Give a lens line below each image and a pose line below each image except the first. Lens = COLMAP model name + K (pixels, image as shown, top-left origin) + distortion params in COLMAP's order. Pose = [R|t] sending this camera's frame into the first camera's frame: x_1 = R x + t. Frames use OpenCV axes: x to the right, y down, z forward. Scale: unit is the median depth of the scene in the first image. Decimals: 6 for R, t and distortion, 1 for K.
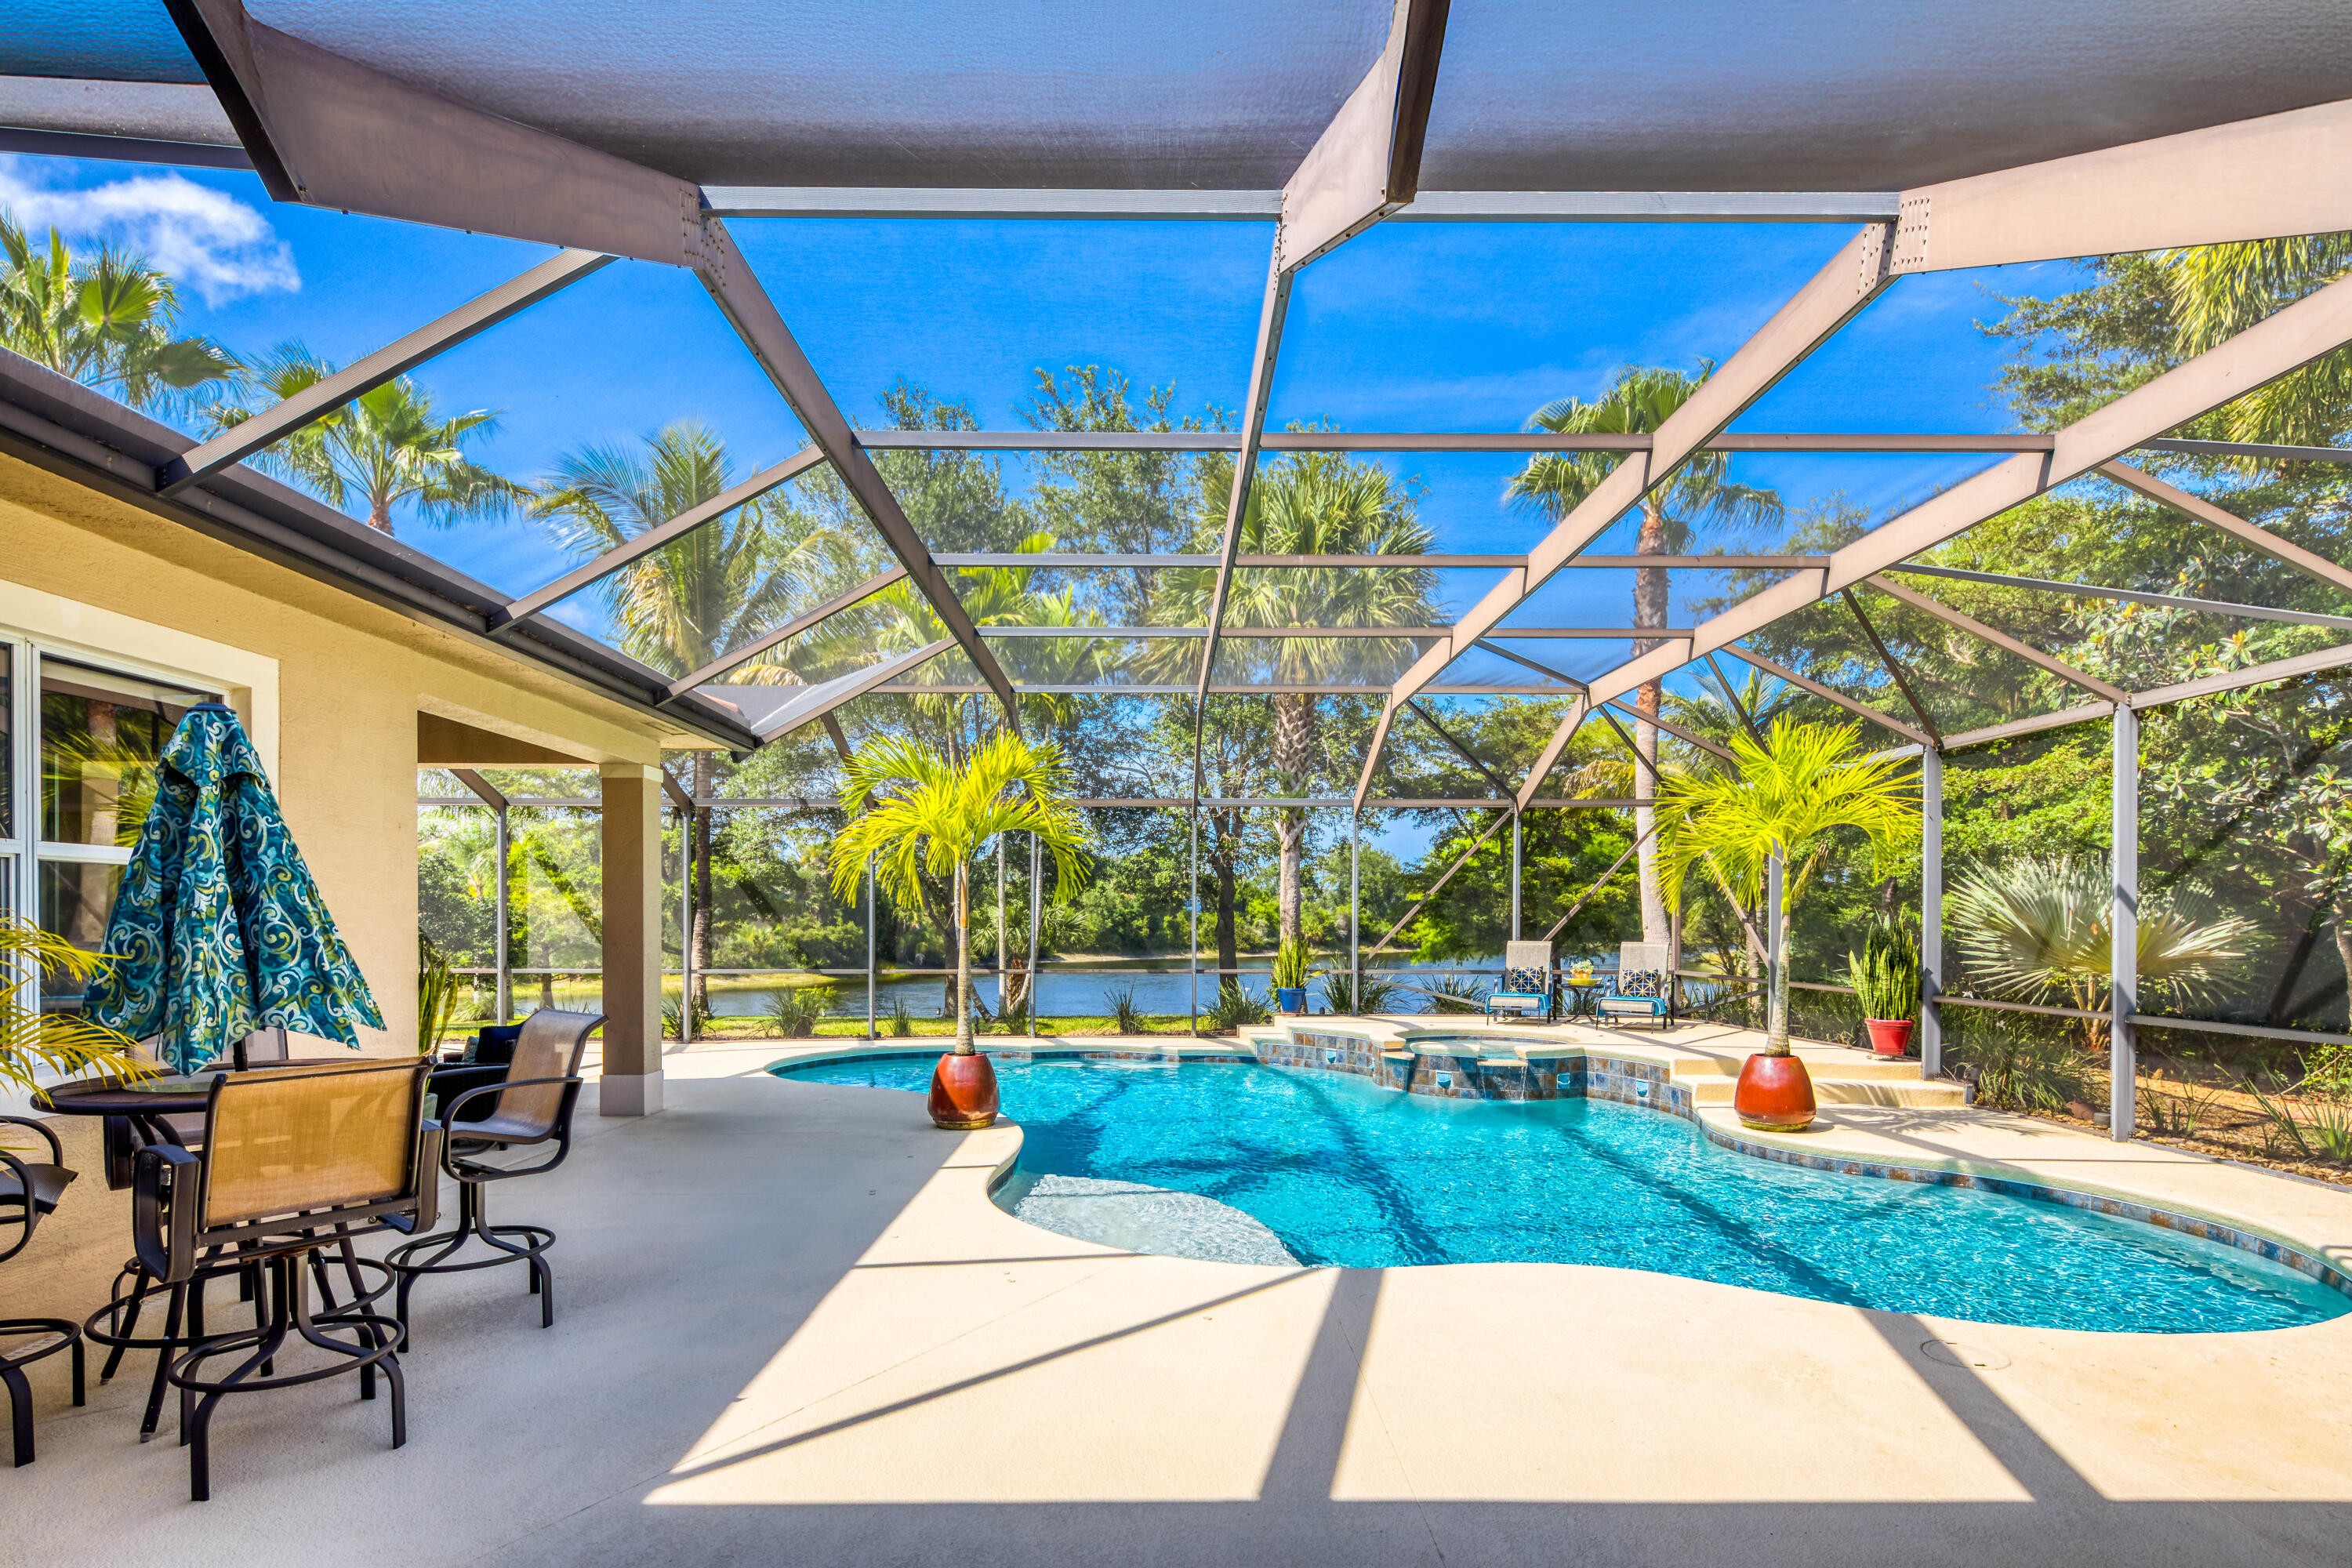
lens RADIAL K [[1158.3, 0, 1172.2], [0, 1158.3, 927.1], [0, 0, 1]] dist [0.001973, 0.000238]
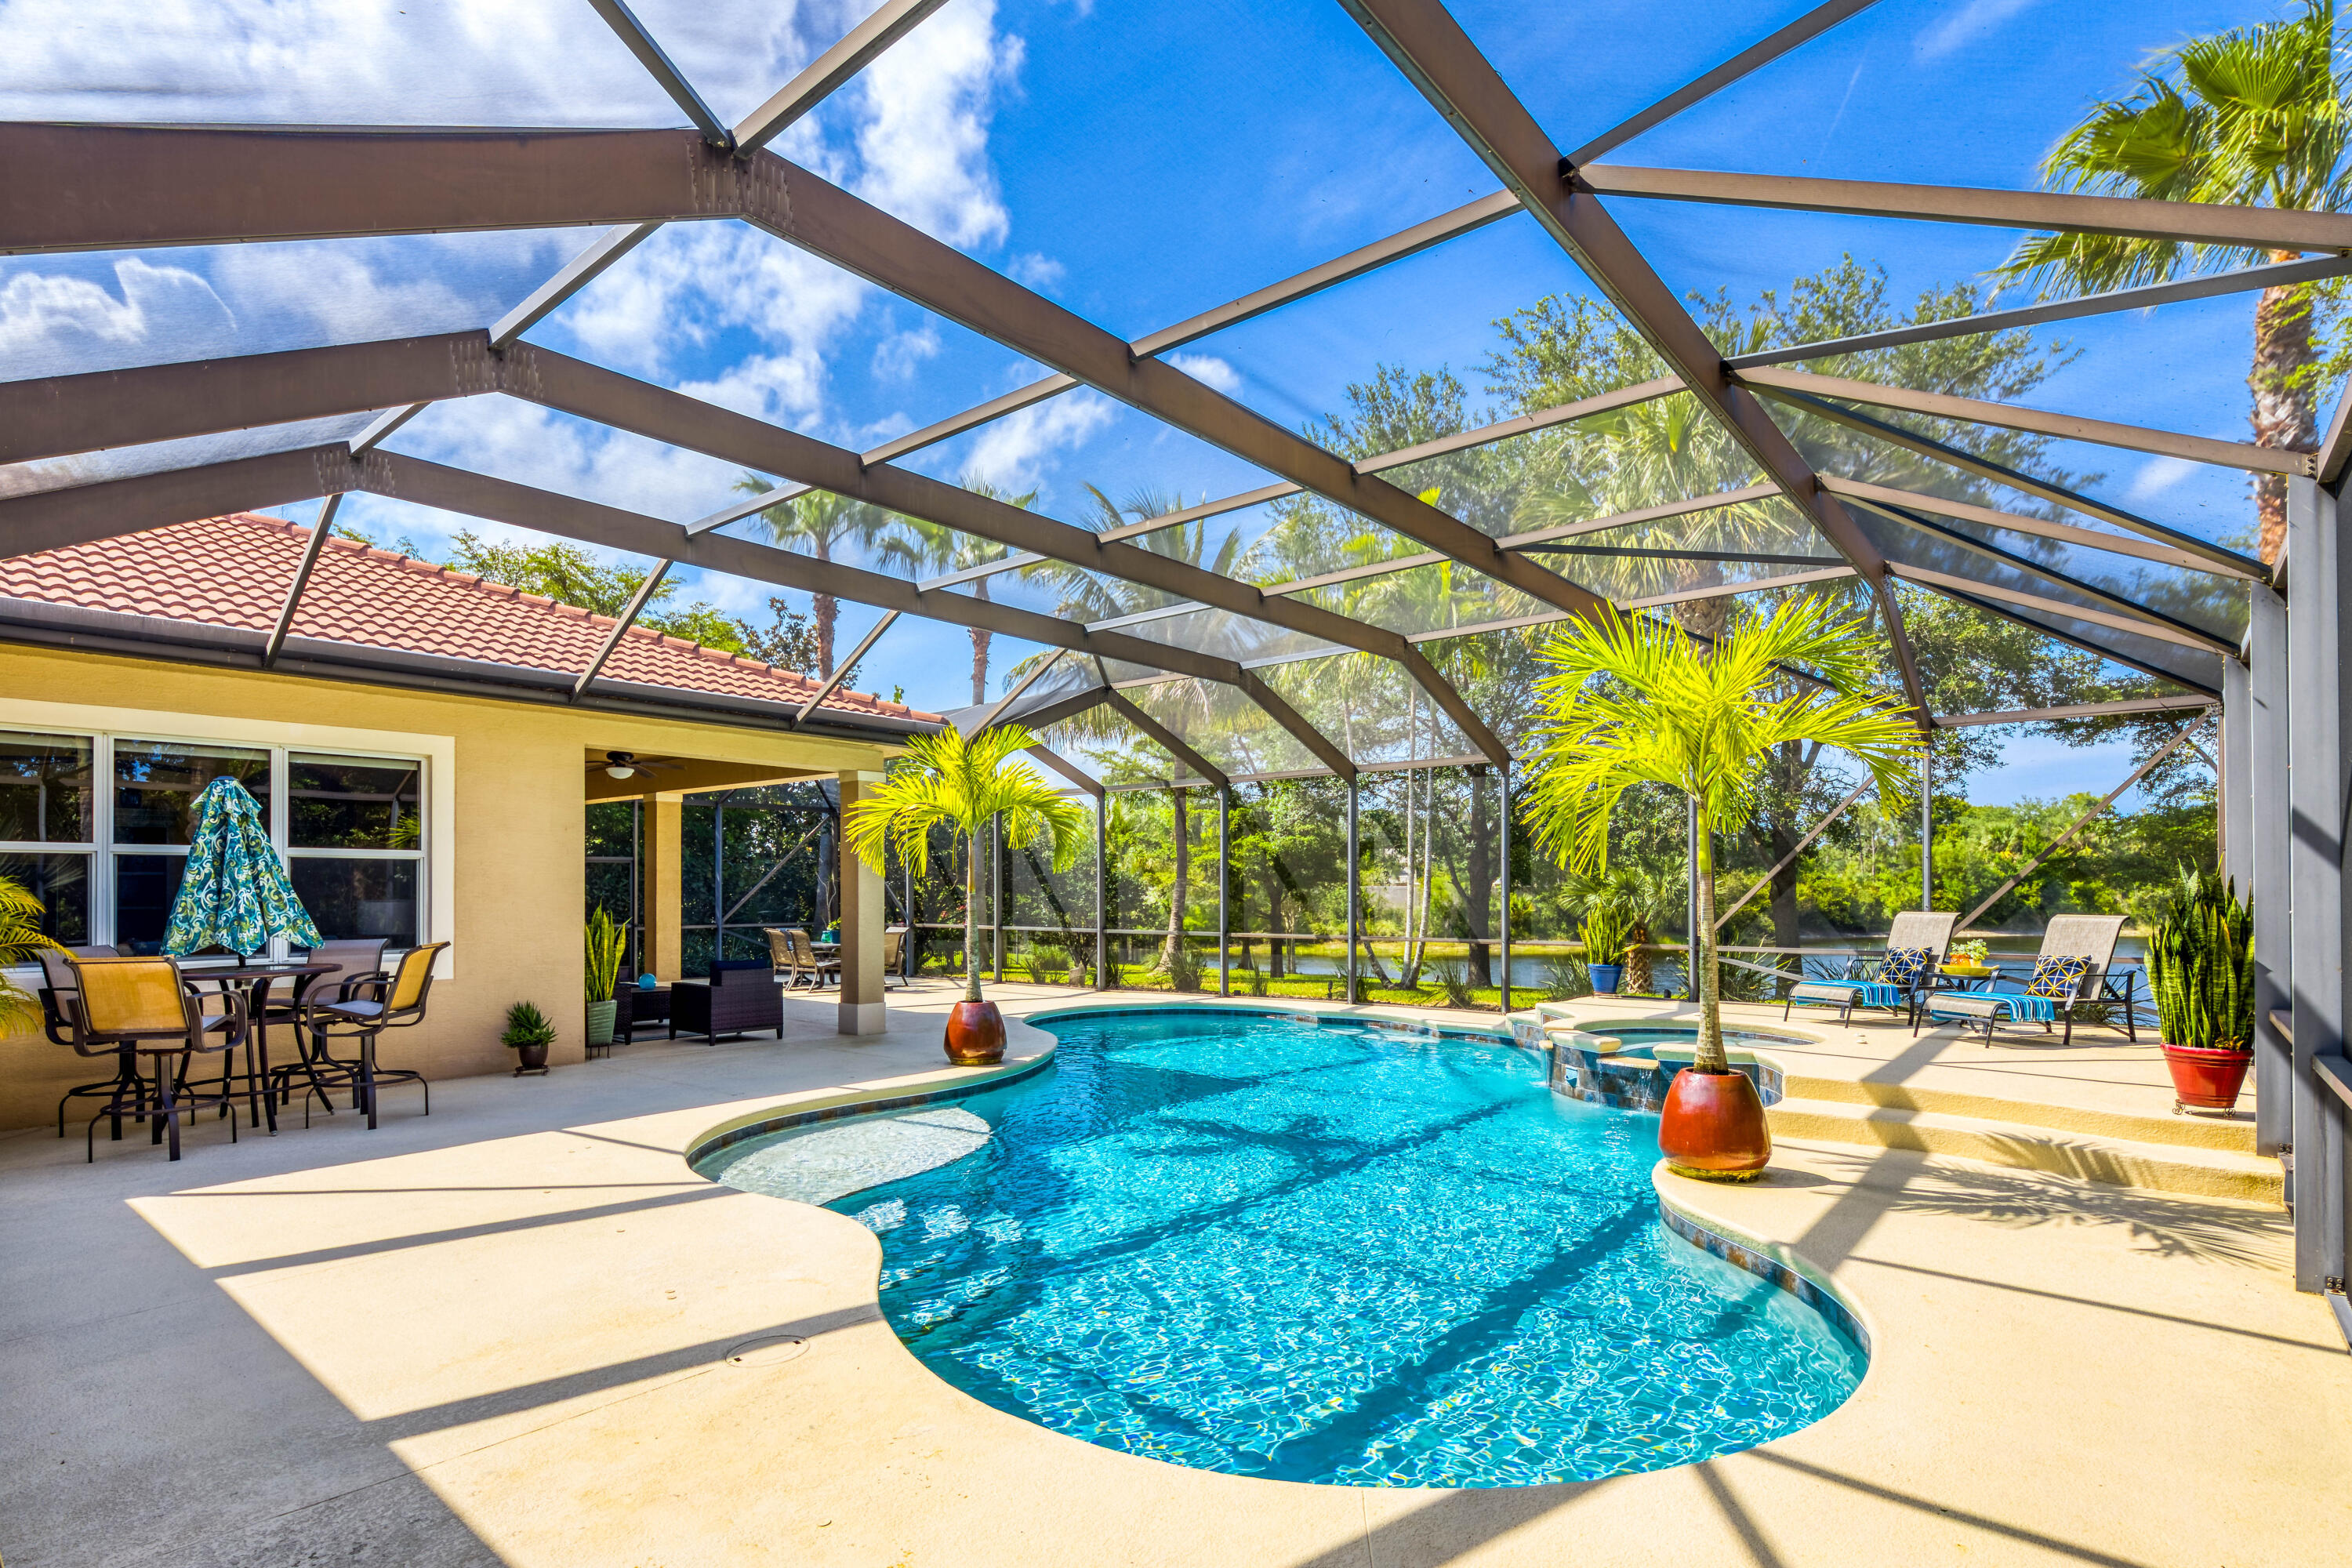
lens RADIAL K [[1171.3, 0, 1177.6], [0, 1171.3, 881.7], [0, 0, 1]] dist [0.002553, 0.000329]
pose [[0.765685, -0.003892, -0.643203, 0.562370], [-0.003199, 0.999946, -0.009858, 0.001928], [0.643207, 0.009606, 0.765632, 0.181117]]
